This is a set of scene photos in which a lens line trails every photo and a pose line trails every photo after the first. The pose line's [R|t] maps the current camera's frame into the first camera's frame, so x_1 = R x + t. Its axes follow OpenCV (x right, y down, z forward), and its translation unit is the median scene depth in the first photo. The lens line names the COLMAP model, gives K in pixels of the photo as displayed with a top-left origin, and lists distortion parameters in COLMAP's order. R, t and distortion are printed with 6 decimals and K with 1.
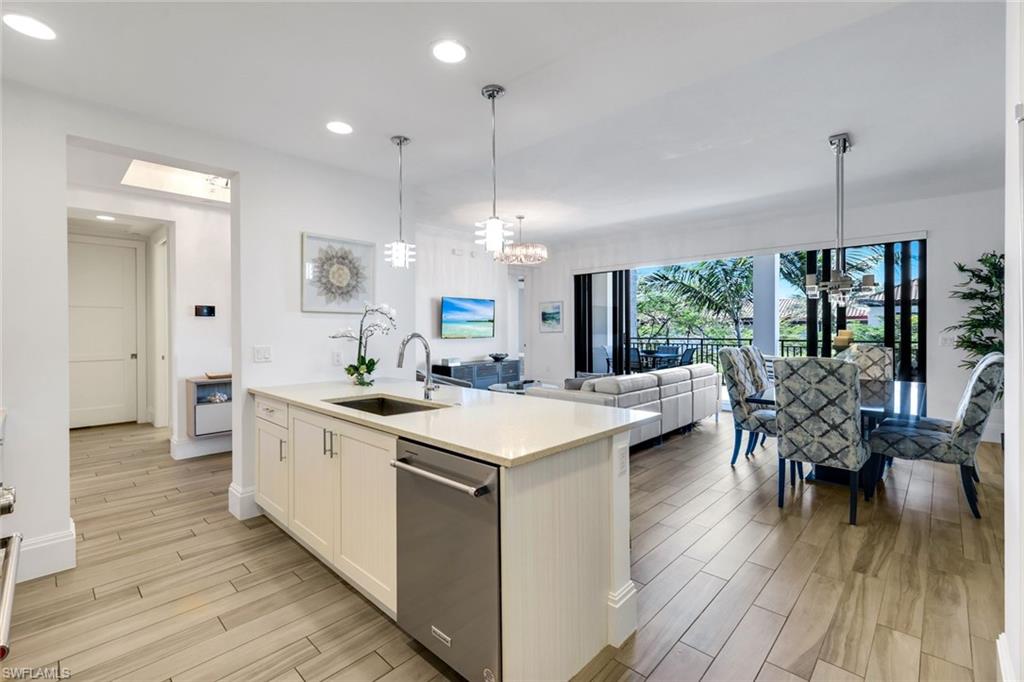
lens RADIAL K [[448.5, 0, 509.9], [0, 448.5, 332.4], [0, 0, 1]] dist [0.000964, 0.000614]
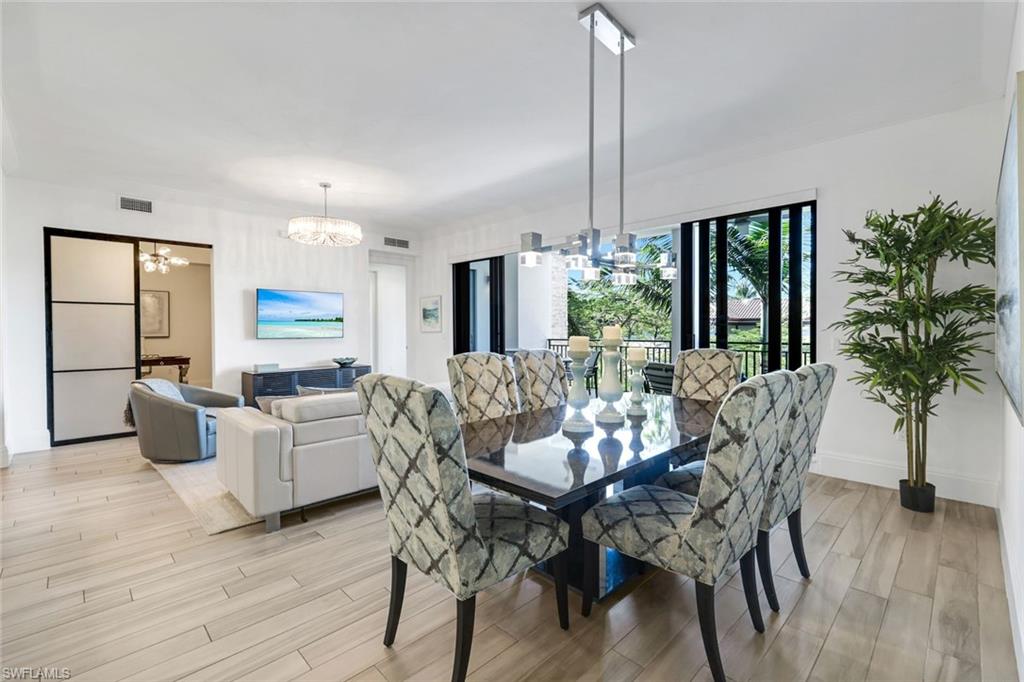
lens RADIAL K [[448.5, 0, 515.7], [0, 448.5, 337.4], [0, 0, 1]] dist [0.000964, 0.000614]
pose [[0.999767, 0.000116, -0.021601, 0.297342], [0.000038, 0.999975, 0.007119, 0.003062], [0.021601, -0.007118, 0.999741, 0.175553]]
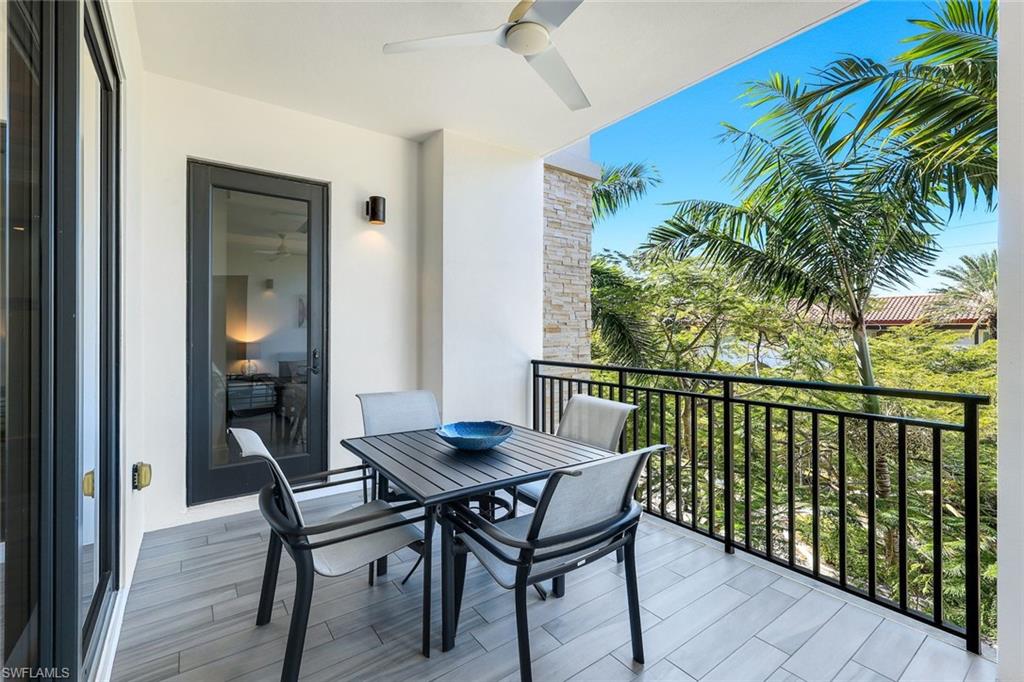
lens RADIAL K [[448.5, 0, 515.4], [0, 448.5, 337.5], [0, 0, 1]] dist [0.000964, 0.000614]
pose [[0.986819, 0.009340, -0.161558, 0.416869], [-0.008783, 0.999953, 0.004159, -0.011774], [0.161589, -0.002685, 0.986855, 0.863430]]
